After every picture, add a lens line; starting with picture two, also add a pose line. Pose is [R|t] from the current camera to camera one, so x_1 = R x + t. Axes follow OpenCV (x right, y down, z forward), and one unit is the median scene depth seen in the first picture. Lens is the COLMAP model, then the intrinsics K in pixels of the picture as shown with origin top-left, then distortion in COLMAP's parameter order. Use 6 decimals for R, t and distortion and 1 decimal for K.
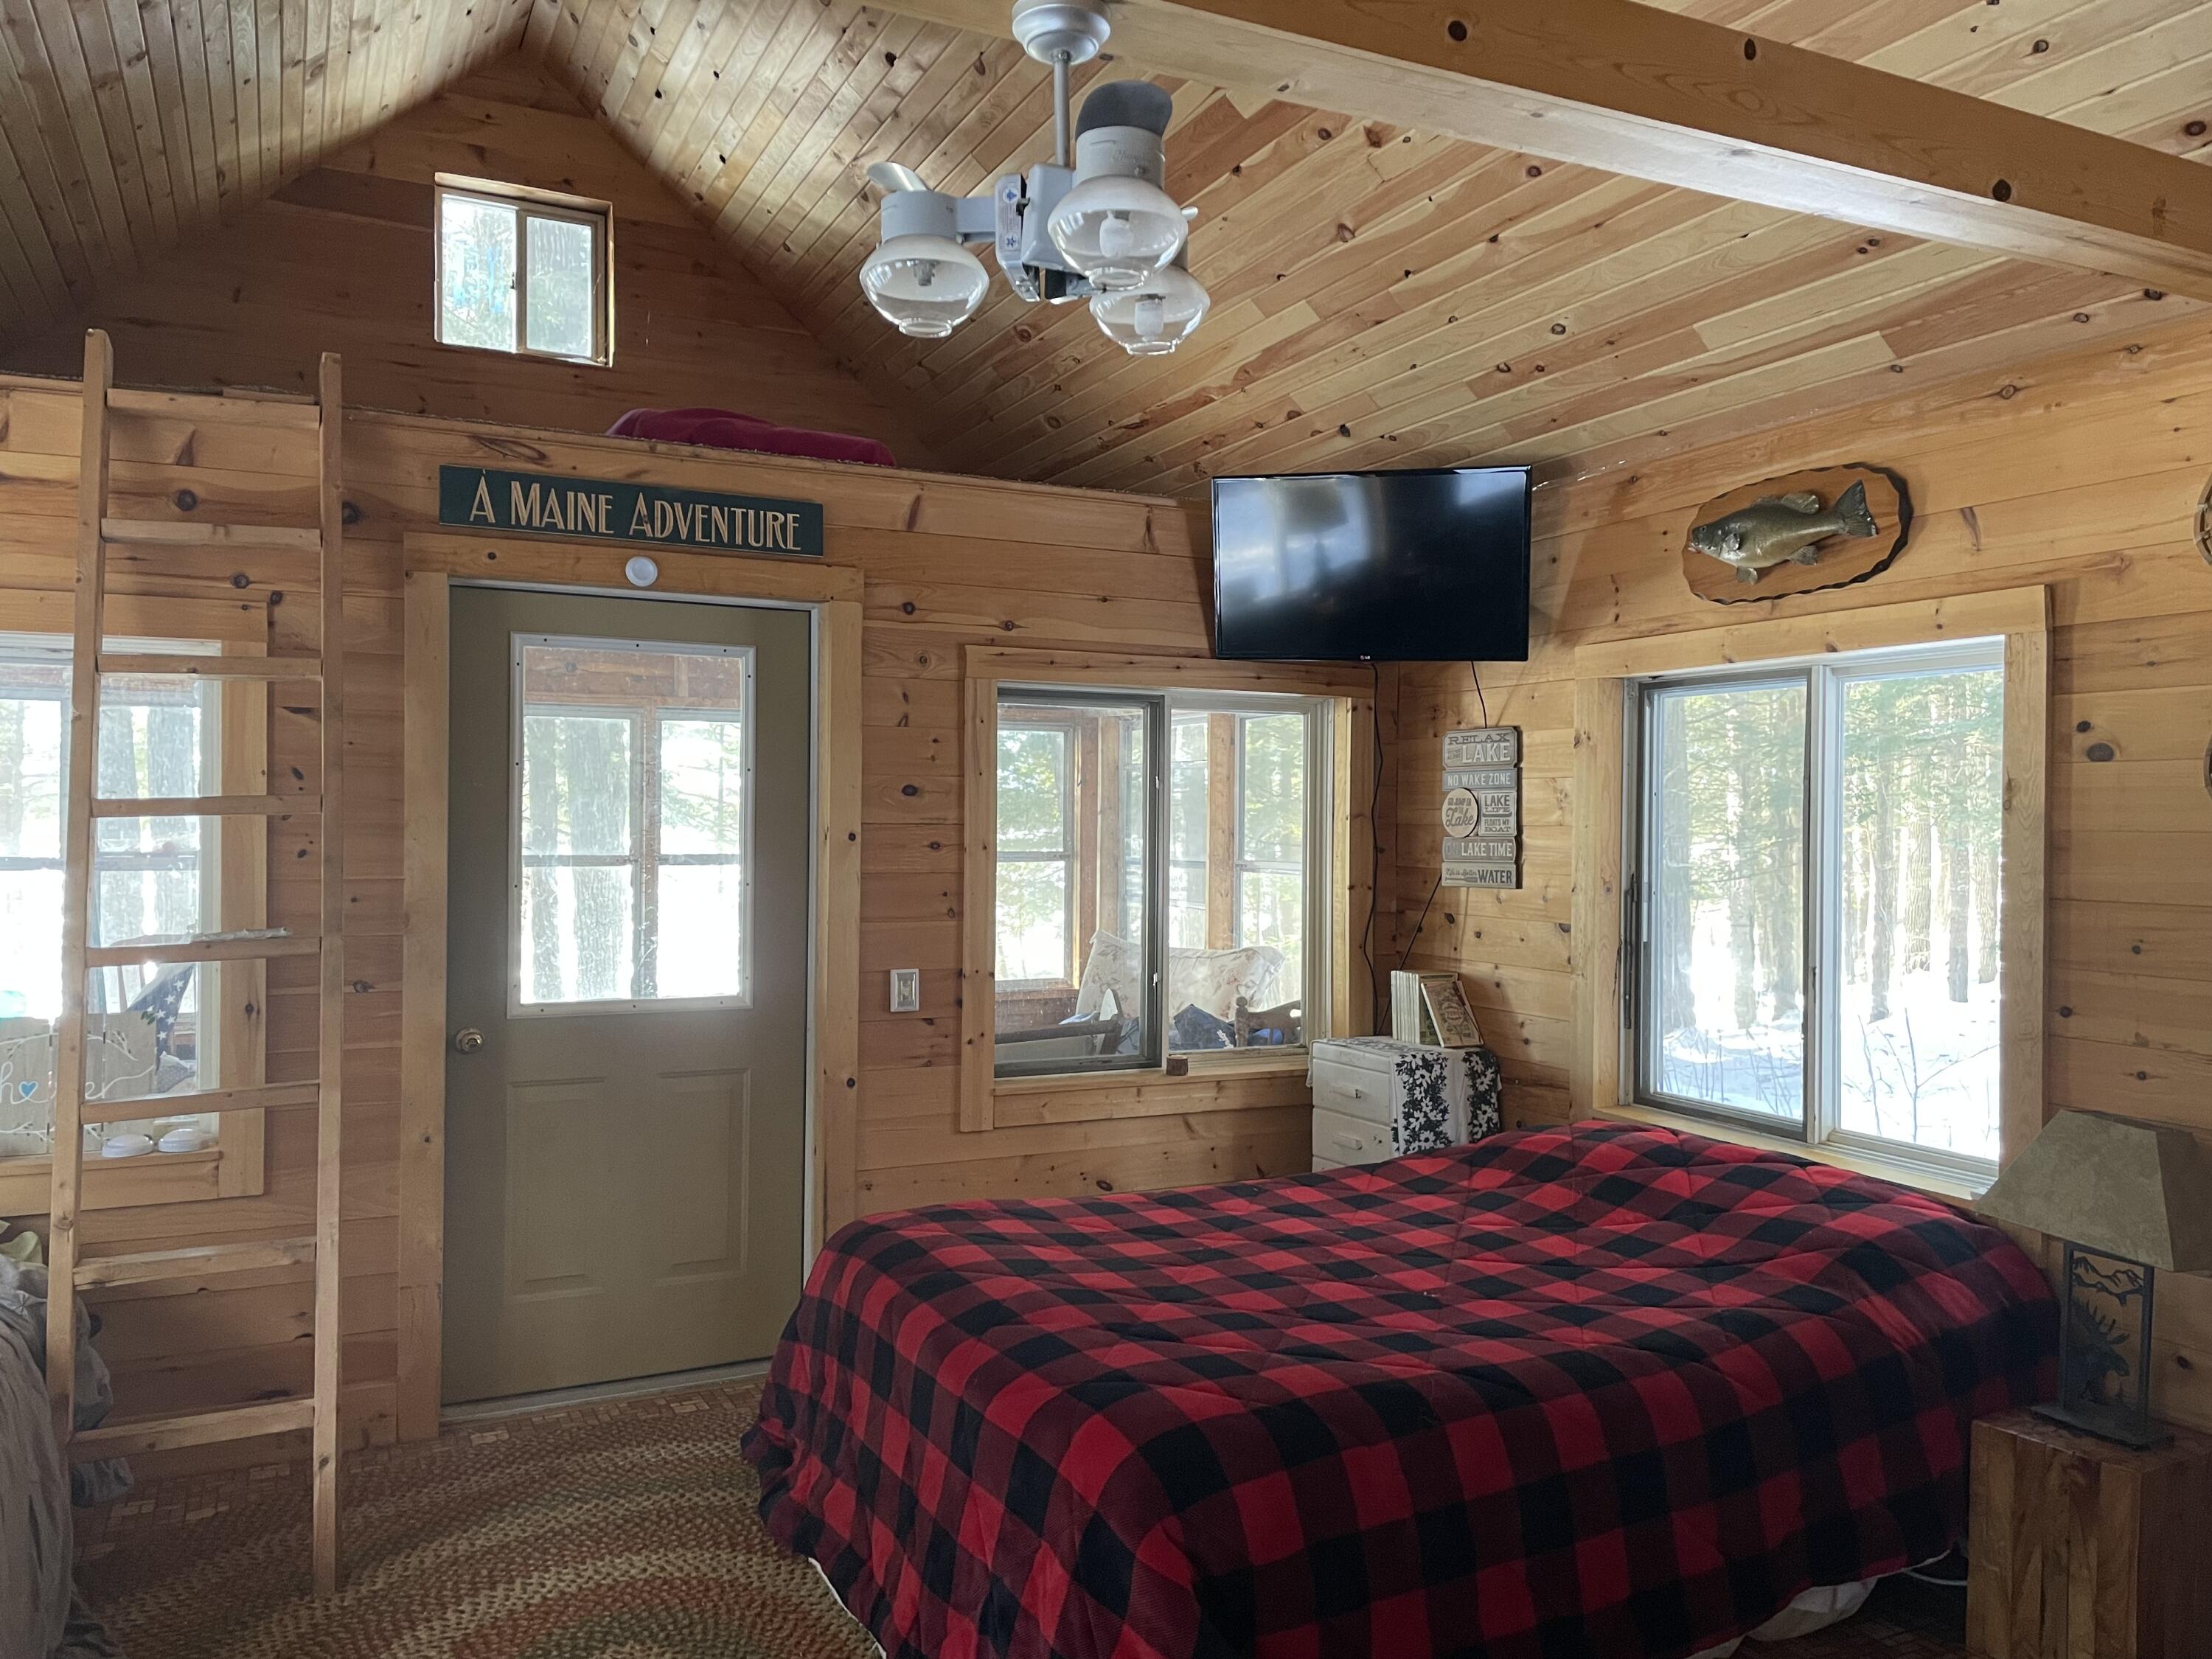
lens RADIAL K [[1667.7, 0, 1136.7], [0, 1667.7, 840.2], [0, 0, 1]] dist [0.088621, -0.116204]
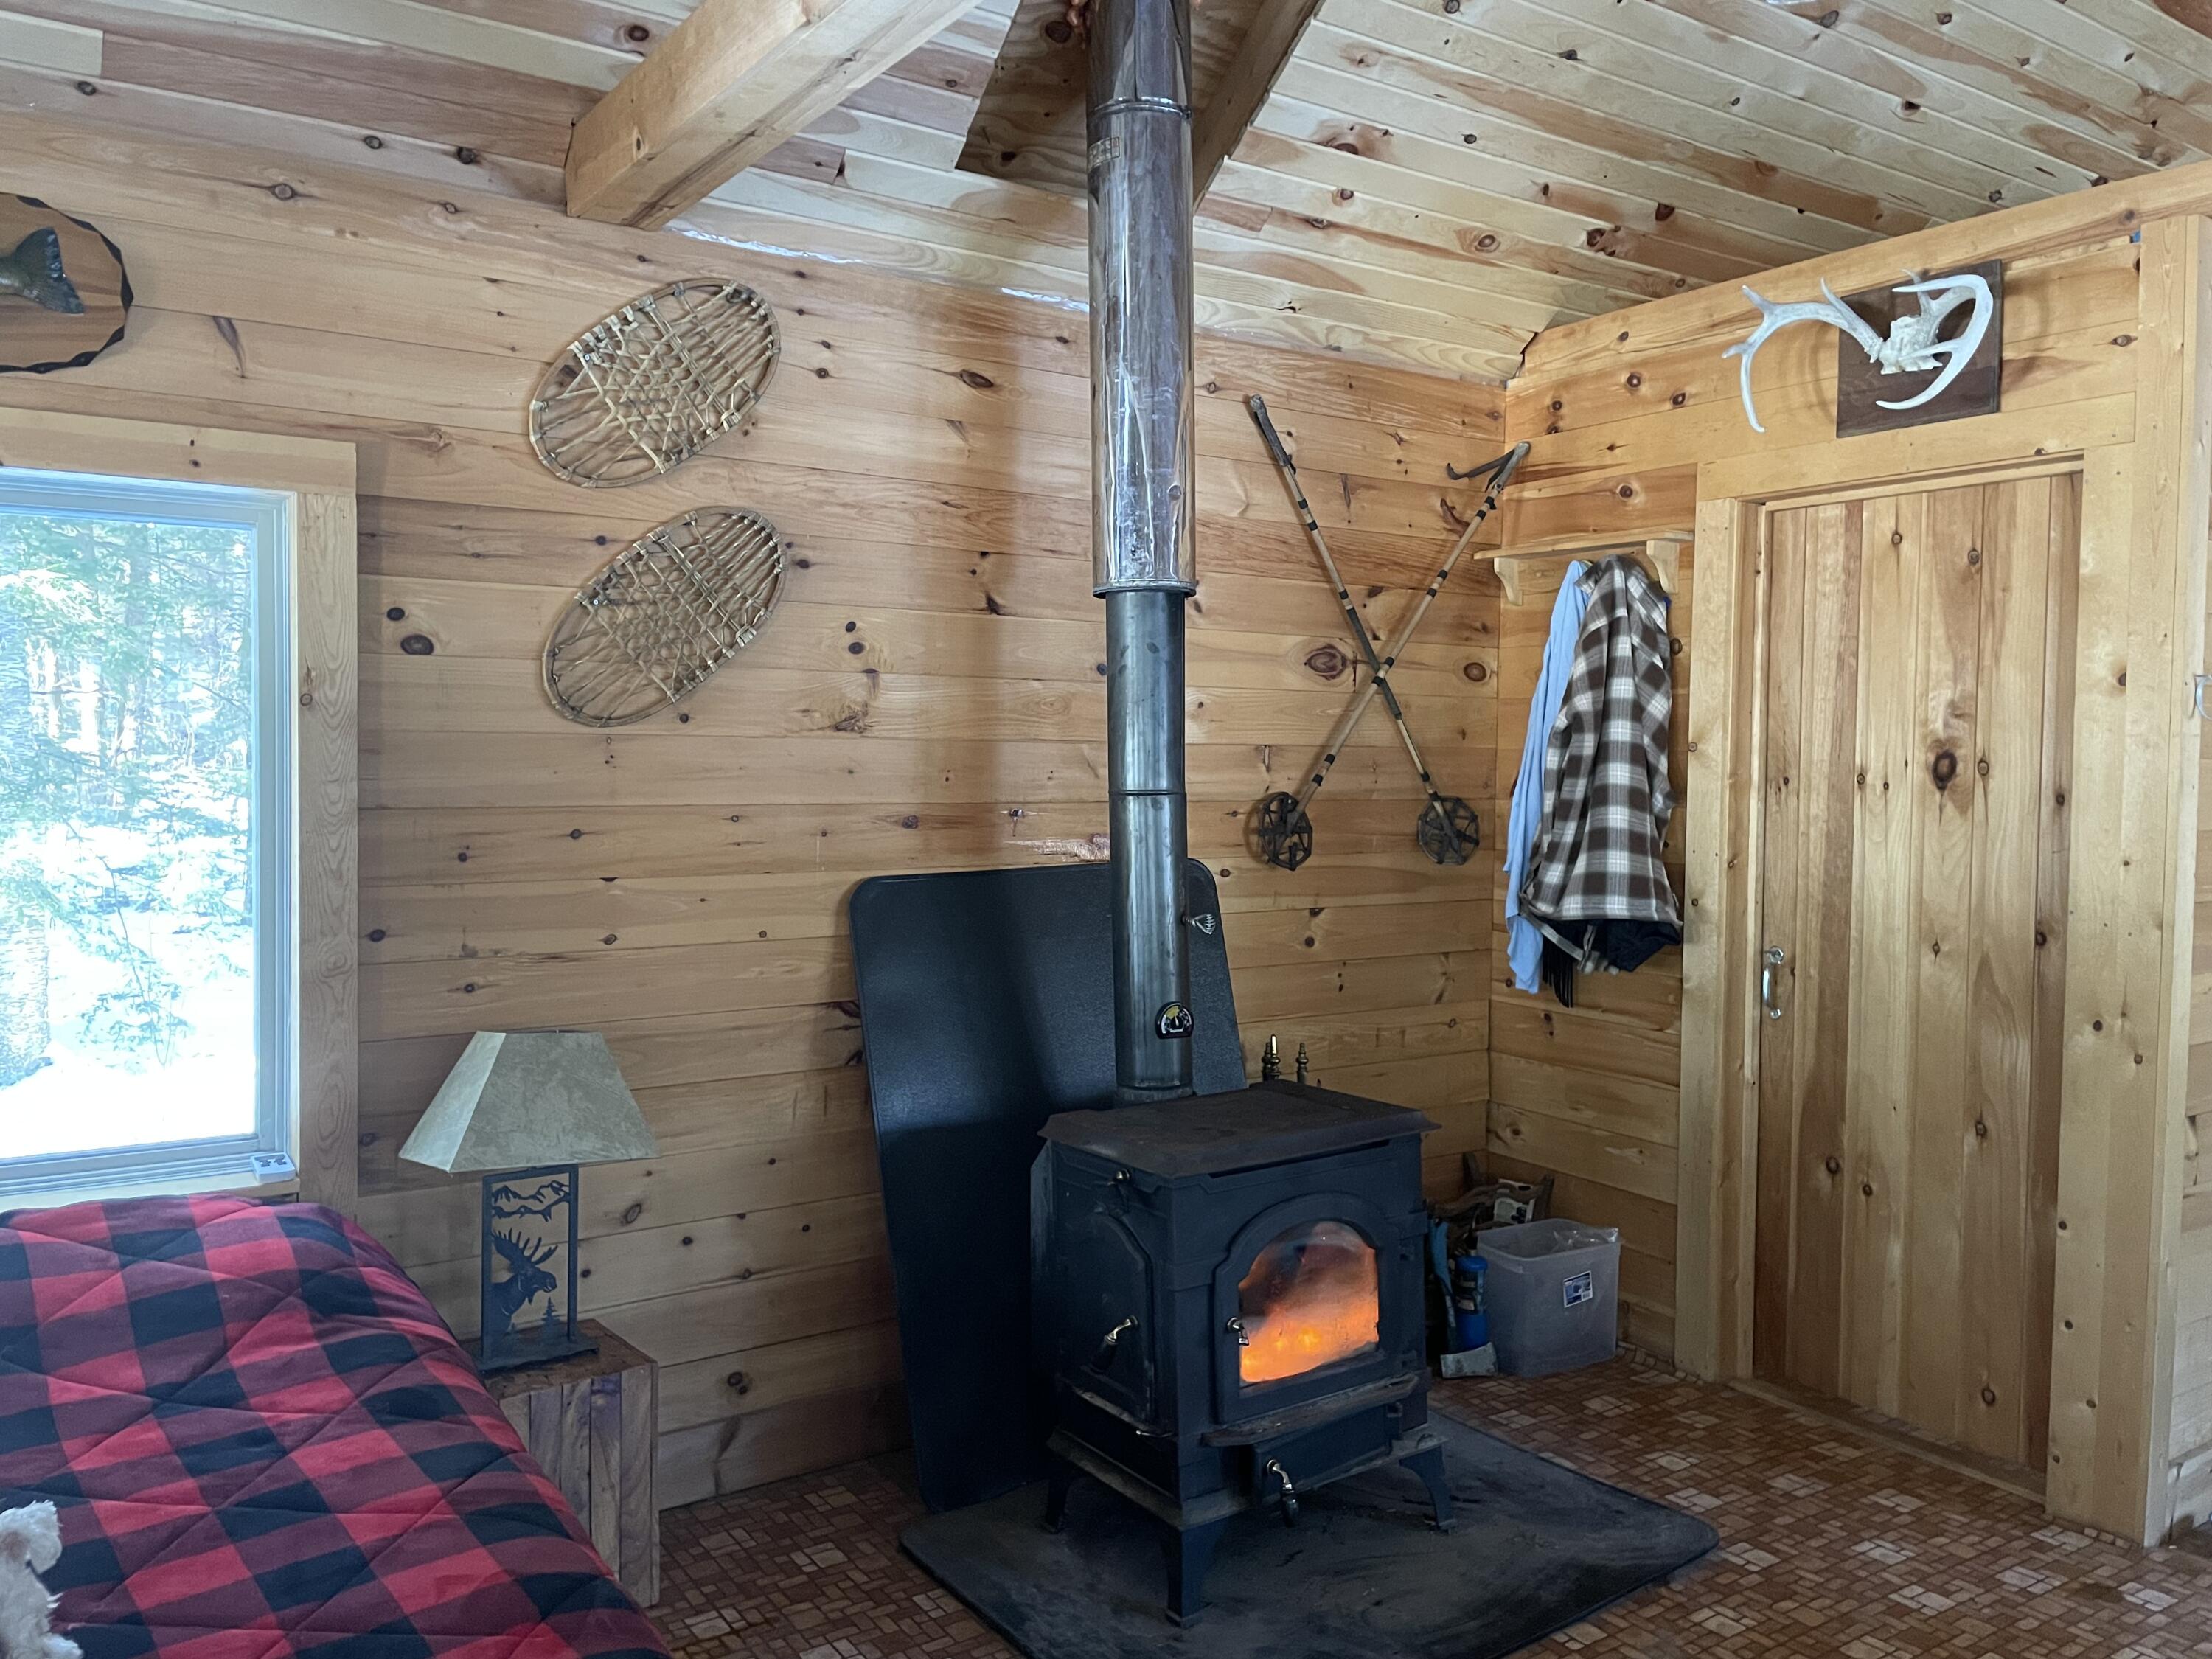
lens RADIAL K [[1667.7, 0, 1148.8], [0, 1667.7, 820.4], [0, 0, 1]] dist [0.088621, -0.116204]
pose [[-0.125041, -0.052346, 0.990770, -0.378133], [-0.003011, 0.998623, 0.052381, -0.006115], [-0.992147, 0.003566, -0.125026, 0.716734]]
